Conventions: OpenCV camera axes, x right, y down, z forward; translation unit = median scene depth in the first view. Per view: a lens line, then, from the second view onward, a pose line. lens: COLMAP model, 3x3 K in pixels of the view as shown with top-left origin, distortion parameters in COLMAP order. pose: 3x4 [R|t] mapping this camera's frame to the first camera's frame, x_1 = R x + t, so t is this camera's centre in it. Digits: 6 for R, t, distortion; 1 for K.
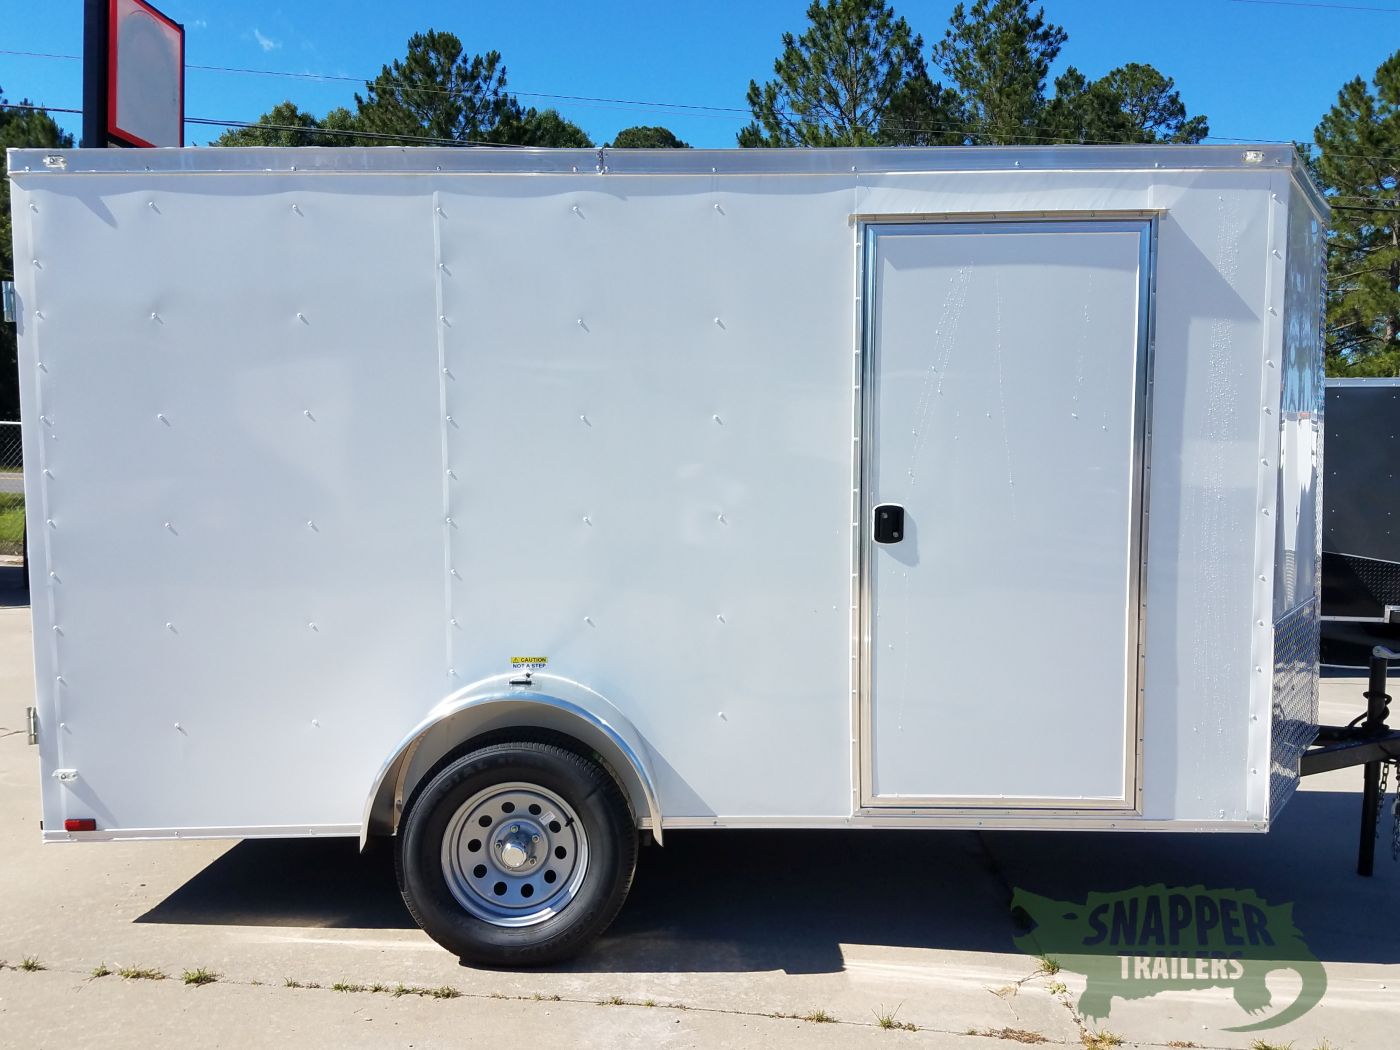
lens RADIAL K [[1172.2, 0, 744.0], [0, 1172.2, 568.3], [0, 0, 1]] dist [0.209157, -0.352051]
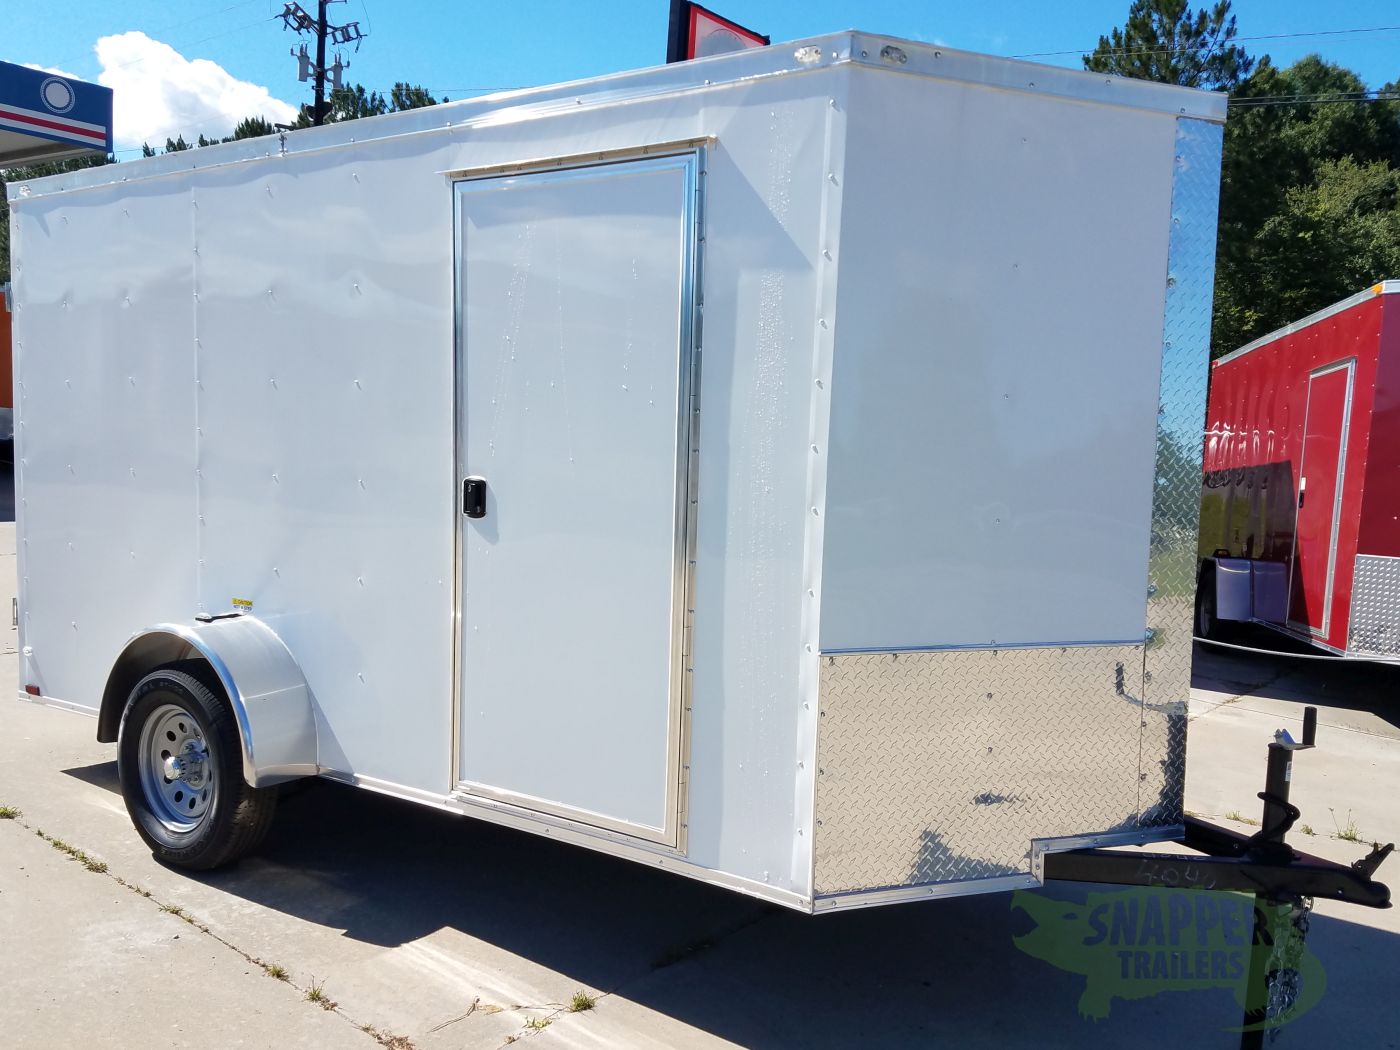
lens RADIAL K [[1191.1, 0, 704.9], [0, 1191.1, 568.5], [0, 0, 1]] dist [0.207205, -0.304336]
pose [[0.818469, 0.088265, -0.567730, 0.830701], [-0.082185, 0.995954, 0.036358, -0.031451], [0.568642, 0.016901, 0.822411, 0.308223]]
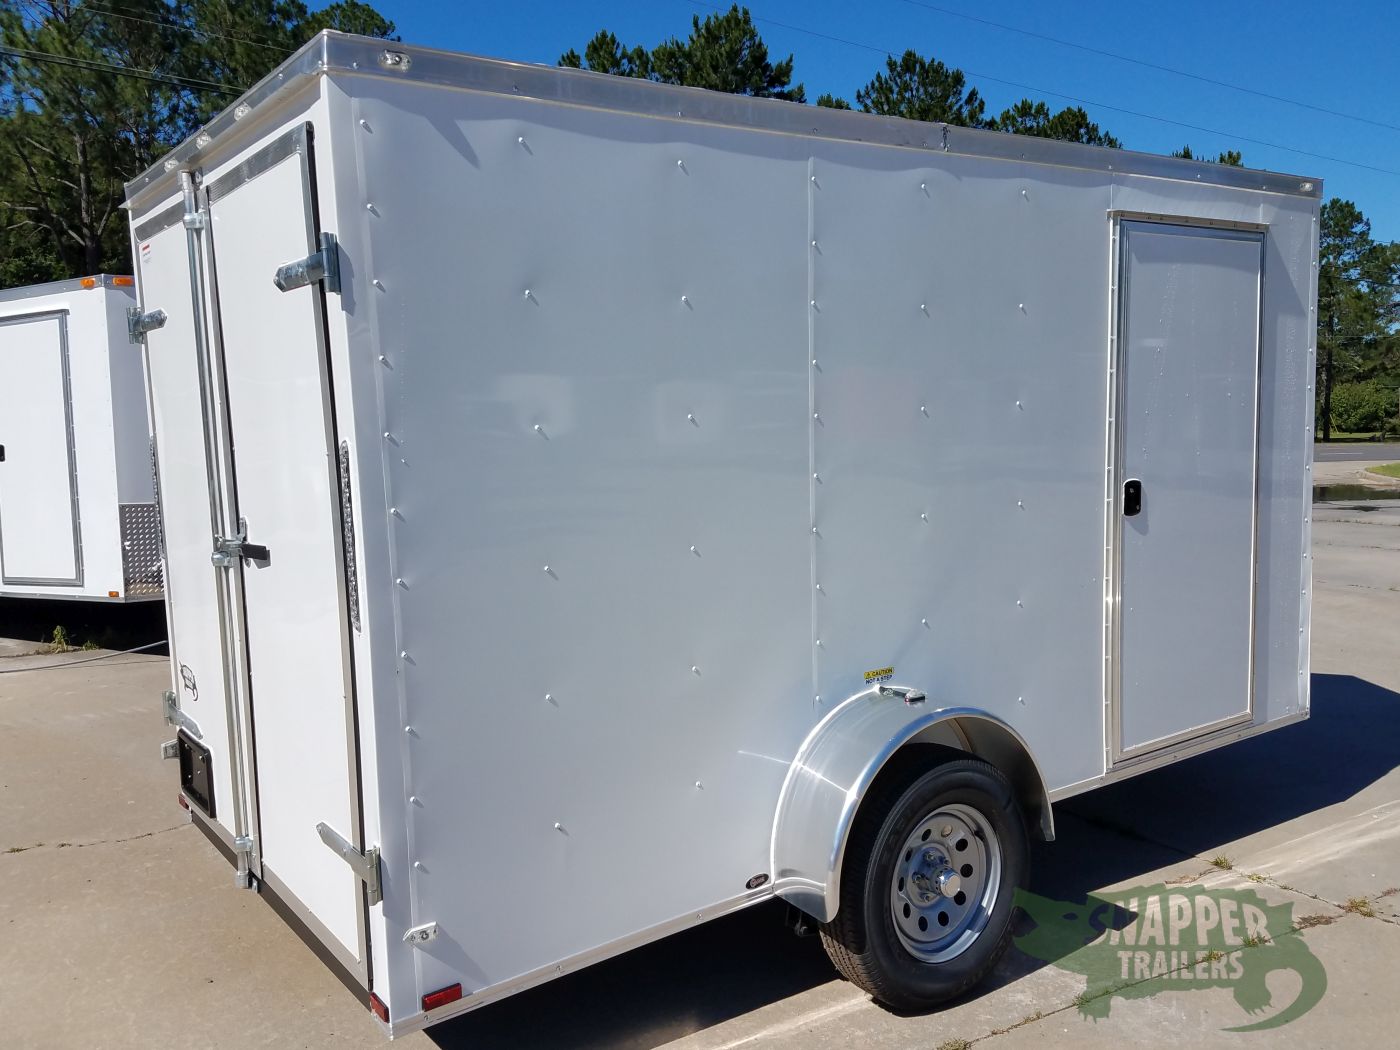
lens RADIAL K [[1169.7, 0, 700.0], [0, 1169.7, 525.0], [0, 0, 1]] dist [0.171523, -0.284649]
pose [[0.816767, -0.083764, 0.570855, -0.822192], [0.071100, 0.996477, 0.044488, -0.089504], [-0.572570, 0.004252, 0.819845, 0.333409]]
